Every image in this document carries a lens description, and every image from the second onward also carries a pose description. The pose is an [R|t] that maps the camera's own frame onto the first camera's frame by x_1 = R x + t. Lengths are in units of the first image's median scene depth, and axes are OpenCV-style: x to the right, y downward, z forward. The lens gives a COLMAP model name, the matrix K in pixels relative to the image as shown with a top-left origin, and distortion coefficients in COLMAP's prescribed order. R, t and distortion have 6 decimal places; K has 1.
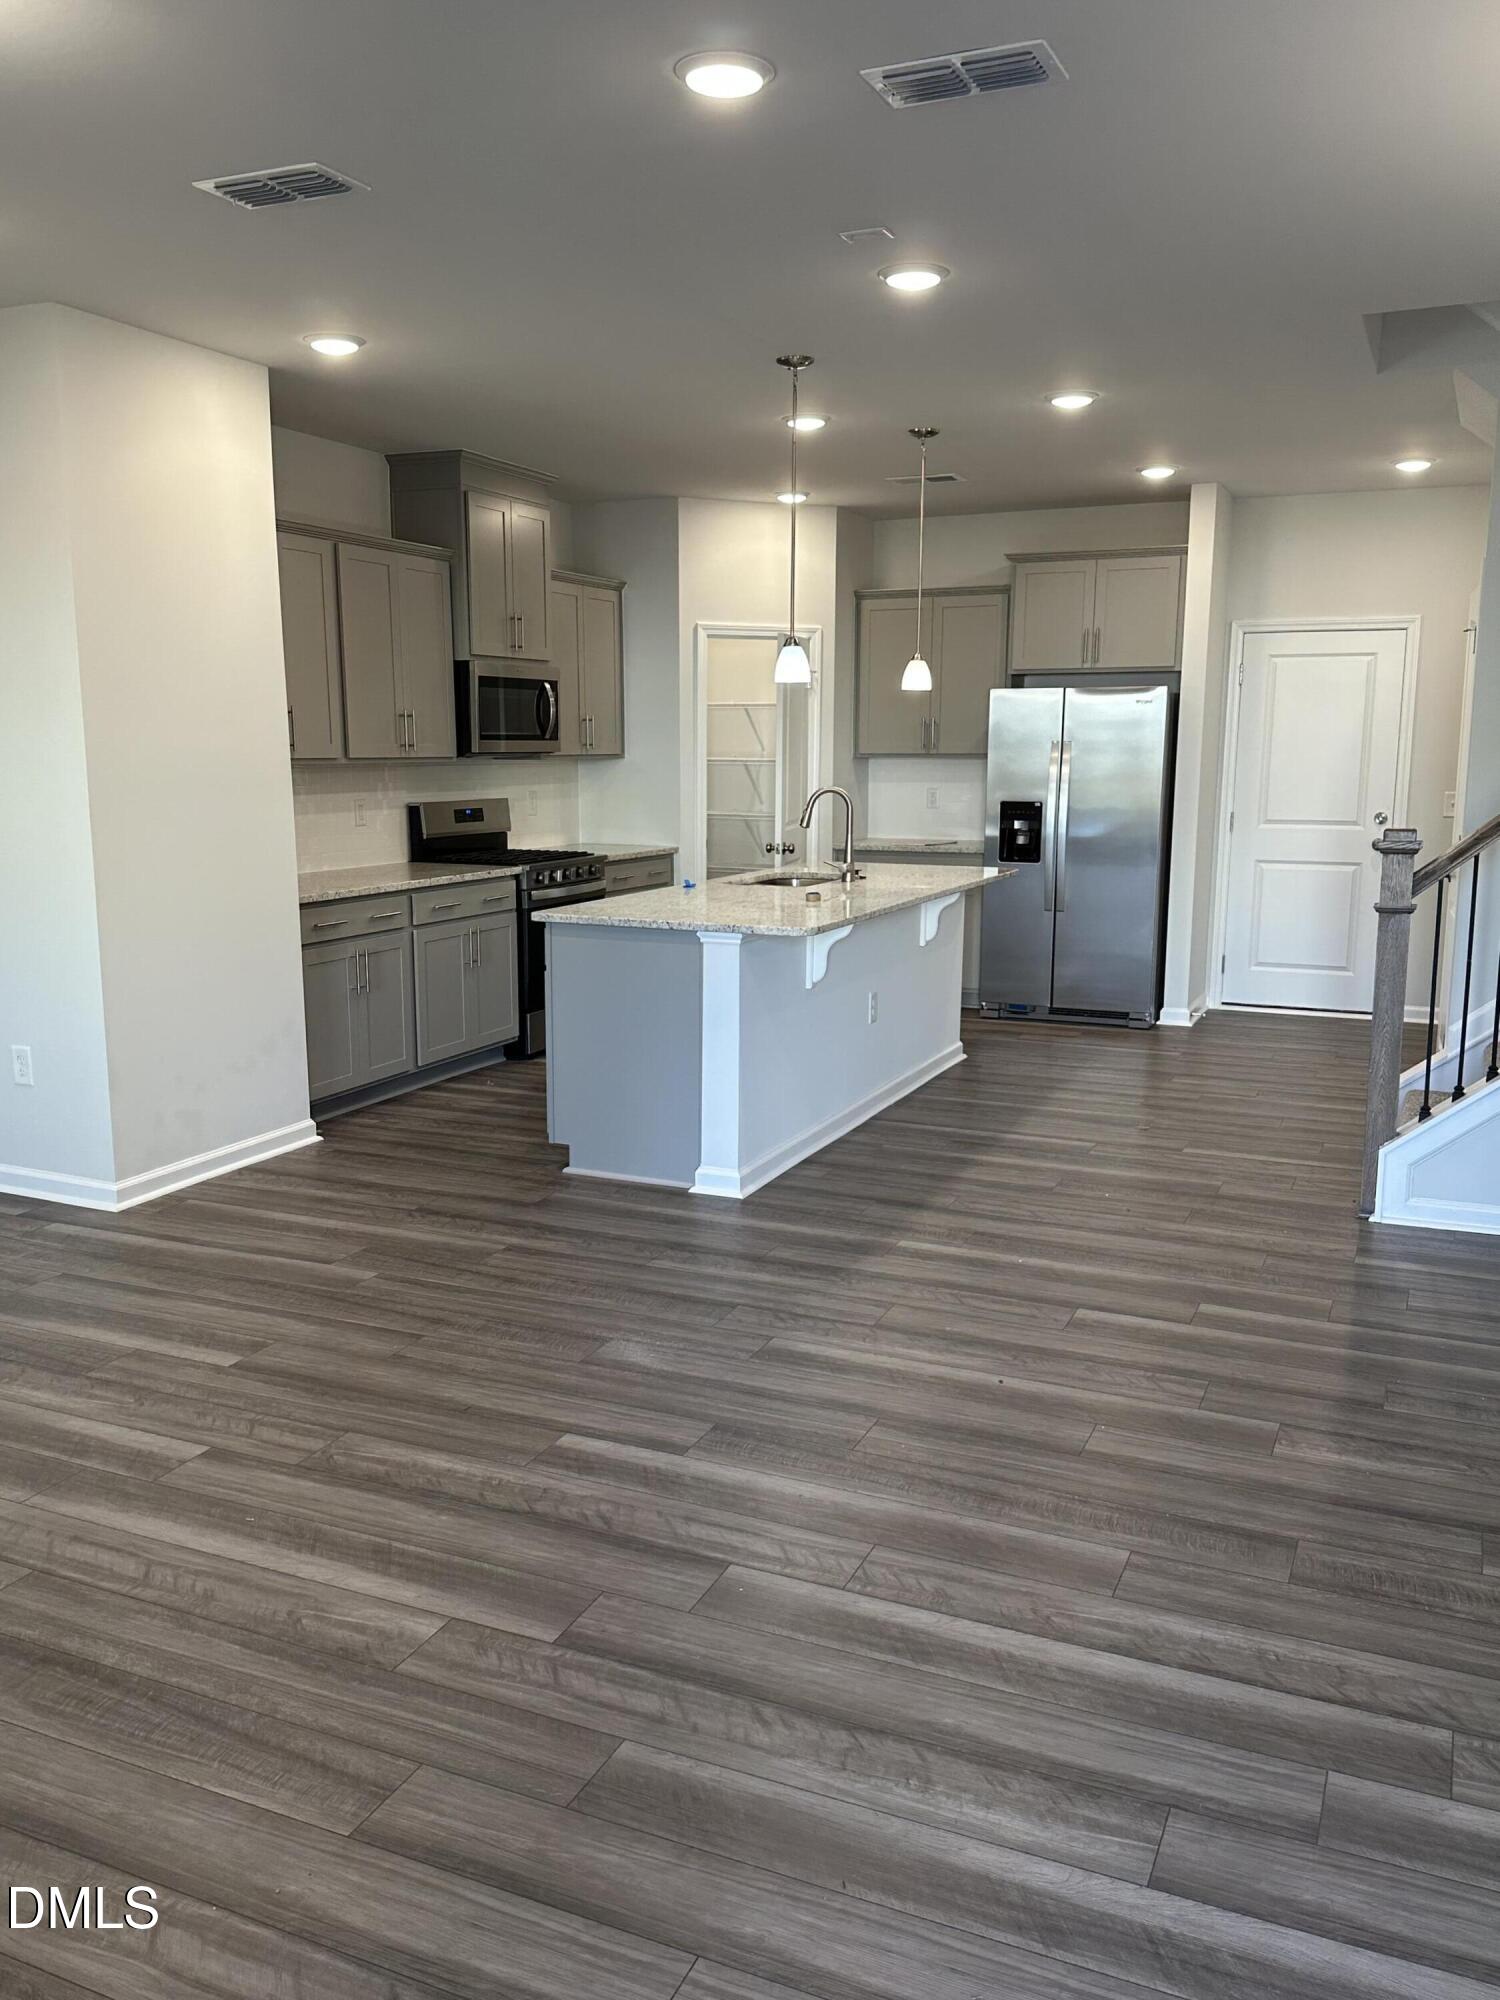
lens RADIAL K [[1604.6, 0, 736.5], [0, 1604.6, 997.5], [0, 0, 1]] dist [0.052044, -0.063839]
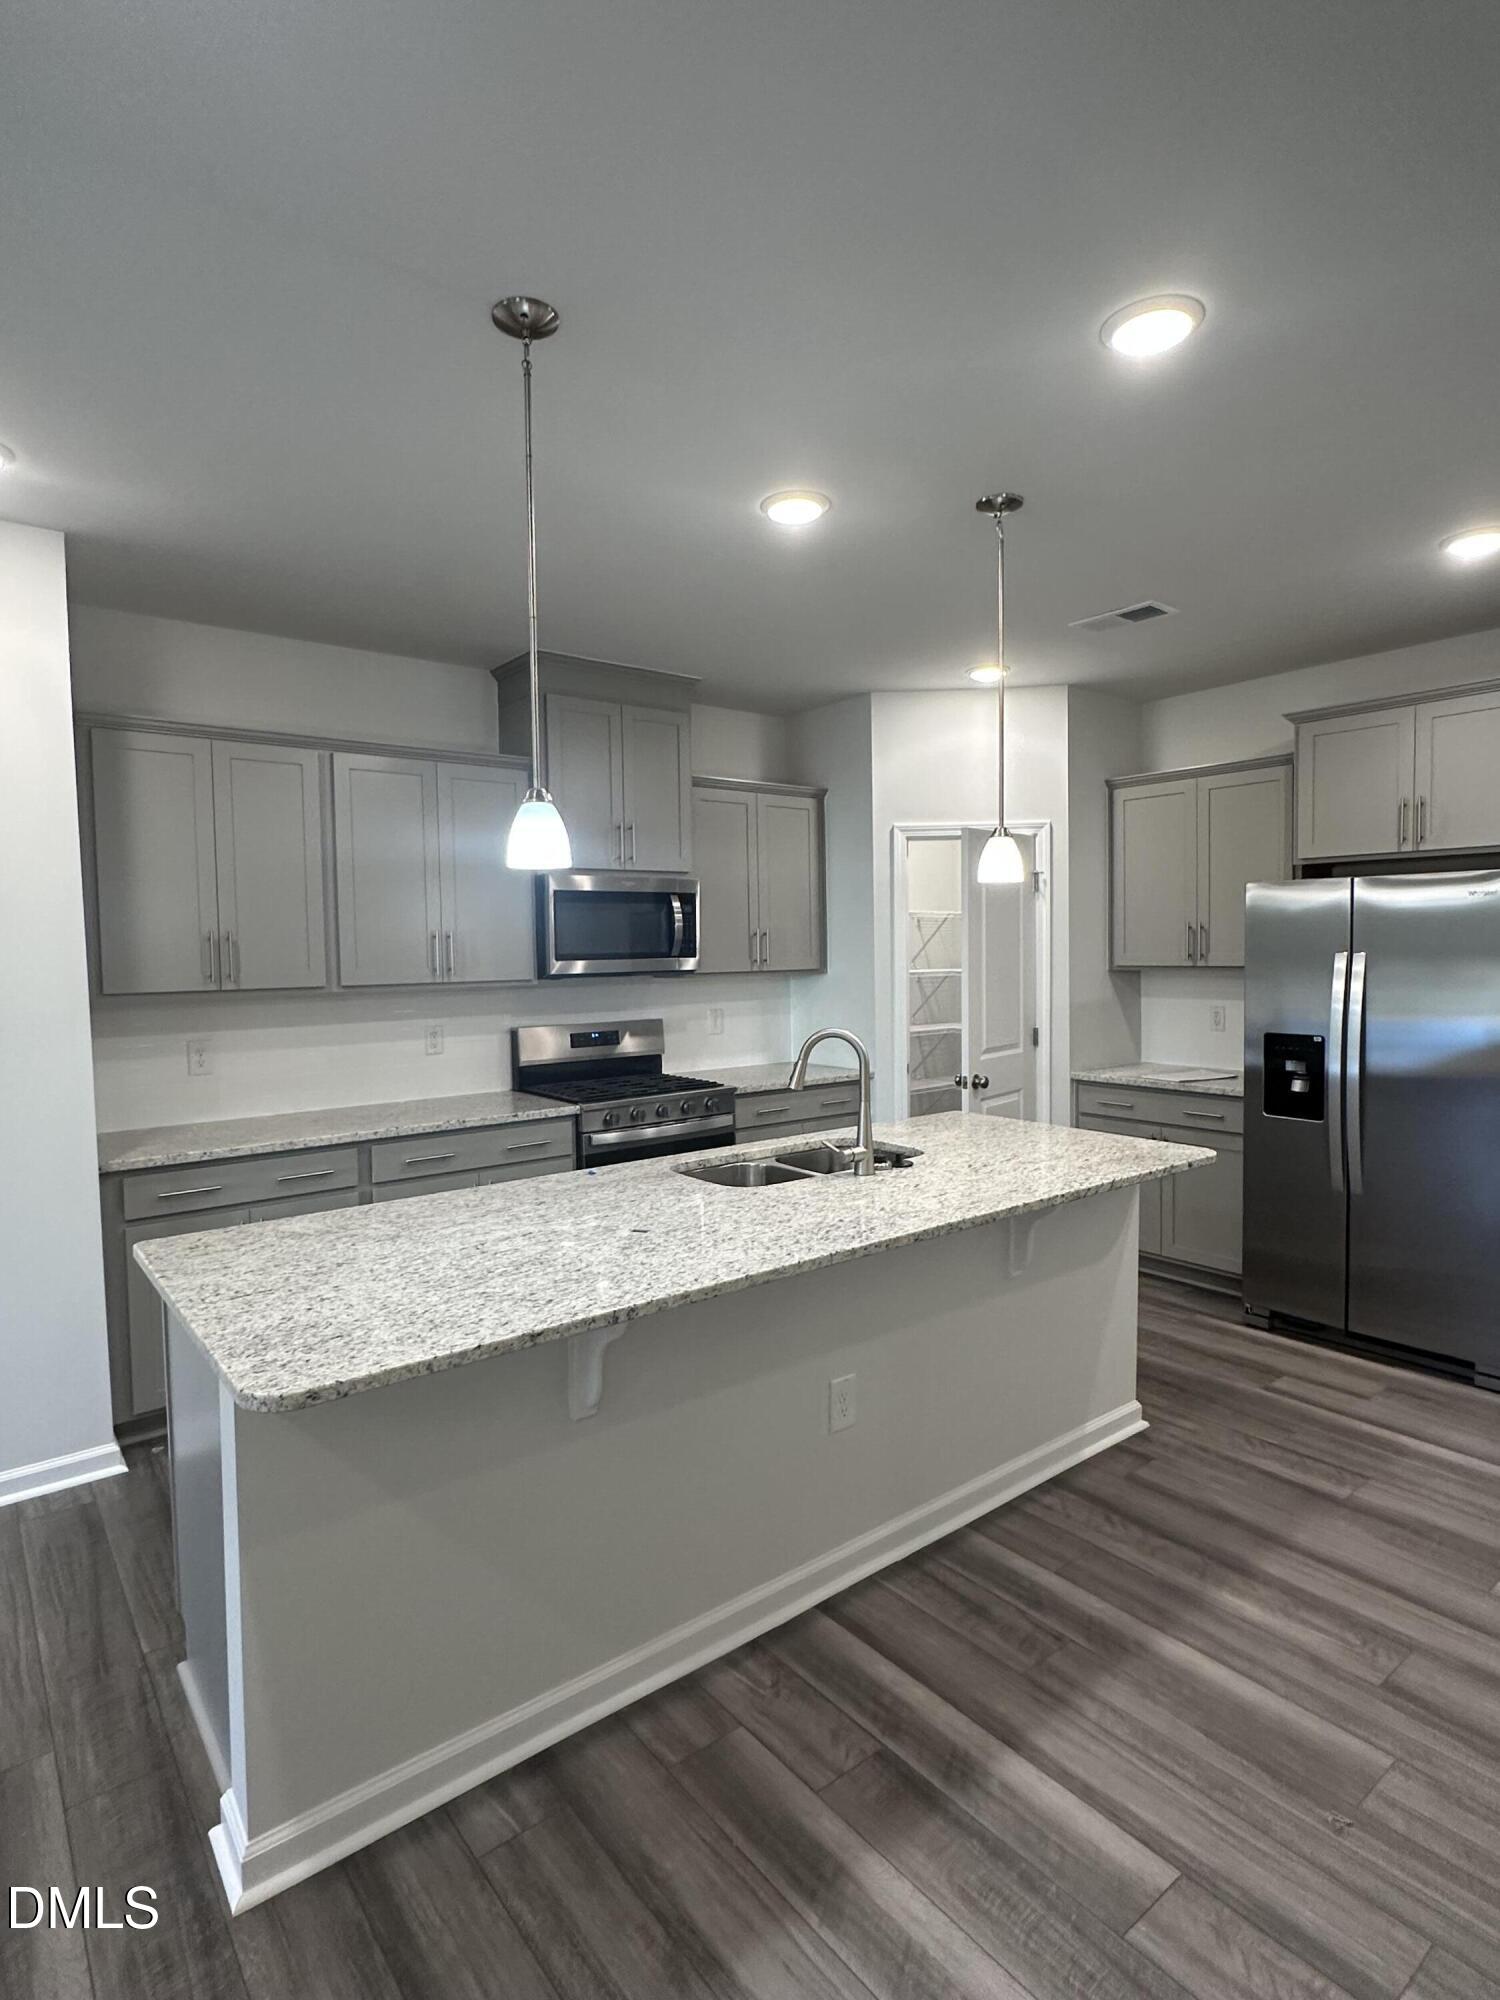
lens RADIAL K [[1030.6, 0, 753.7], [0, 1030.6, 980.7], [0, 0, 1]] dist [-0.005464, -0.000796]
pose [[0.883614, 0.001806, -0.468213, 0.409022], [-0.058612, 0.992553, -0.106784, -0.187703], [0.464534, 0.121799, 0.877139, 1.092502]]
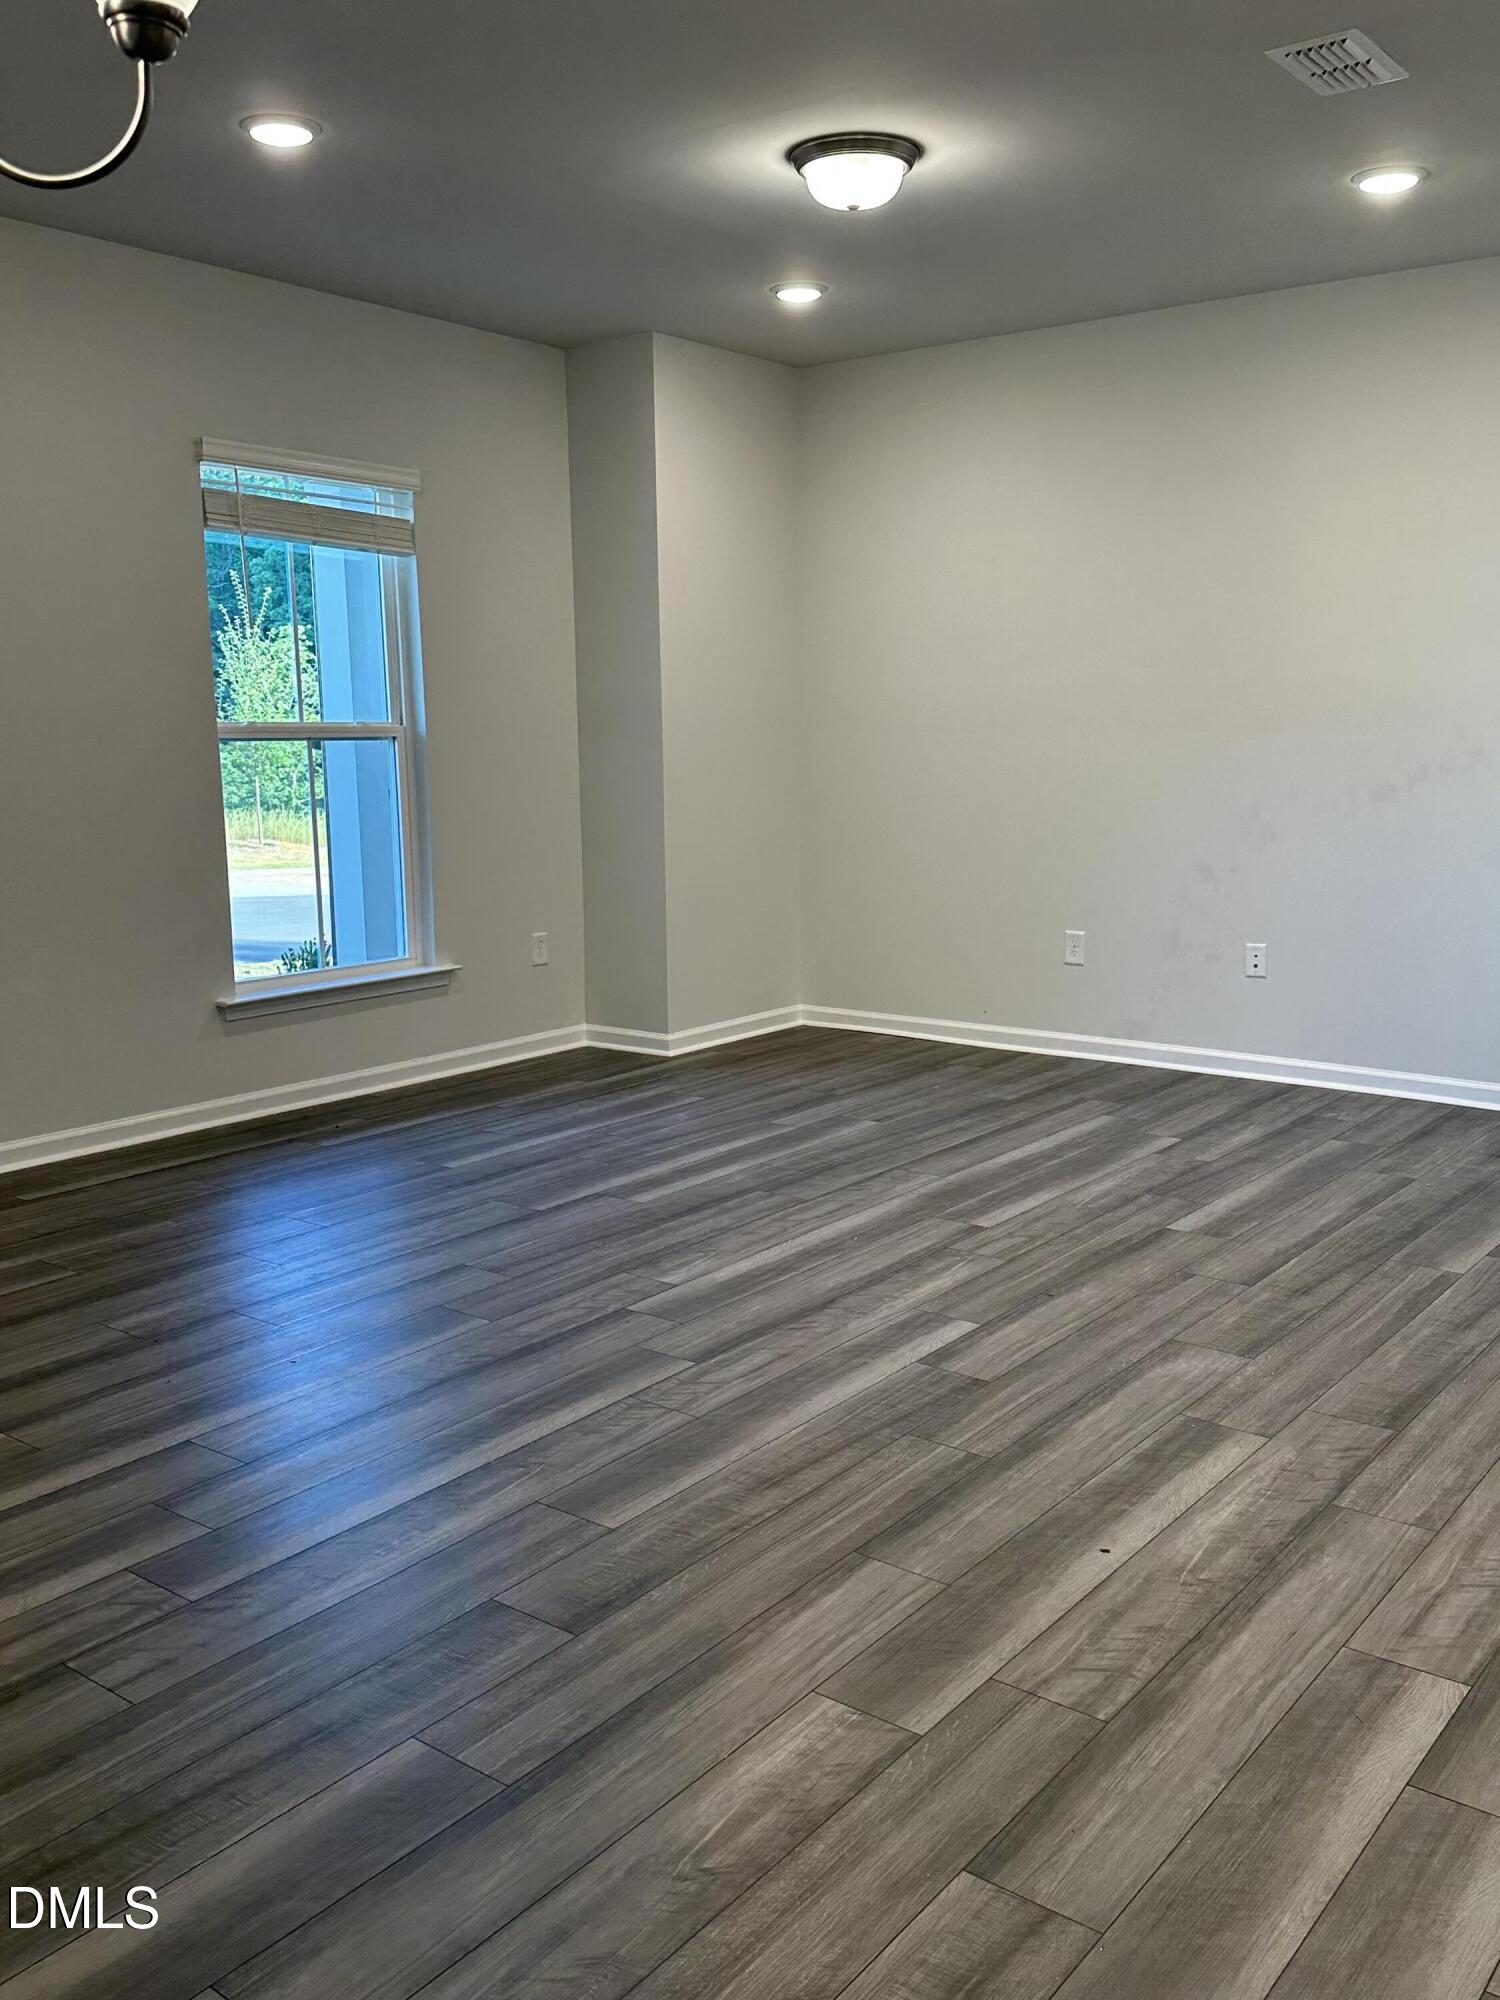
lens RADIAL K [[1741.5, 0, 753.9], [0, 1741.5, 1004.0], [0, 0, 1]] dist [0.083816, -0.030879]
pose [[-0.226027, 0.157660, -0.961278, 0.895563], [-0.153140, 0.968794, 0.194901, -0.109391], [0.962008, 0.191263, -0.194830, 0.978136]]
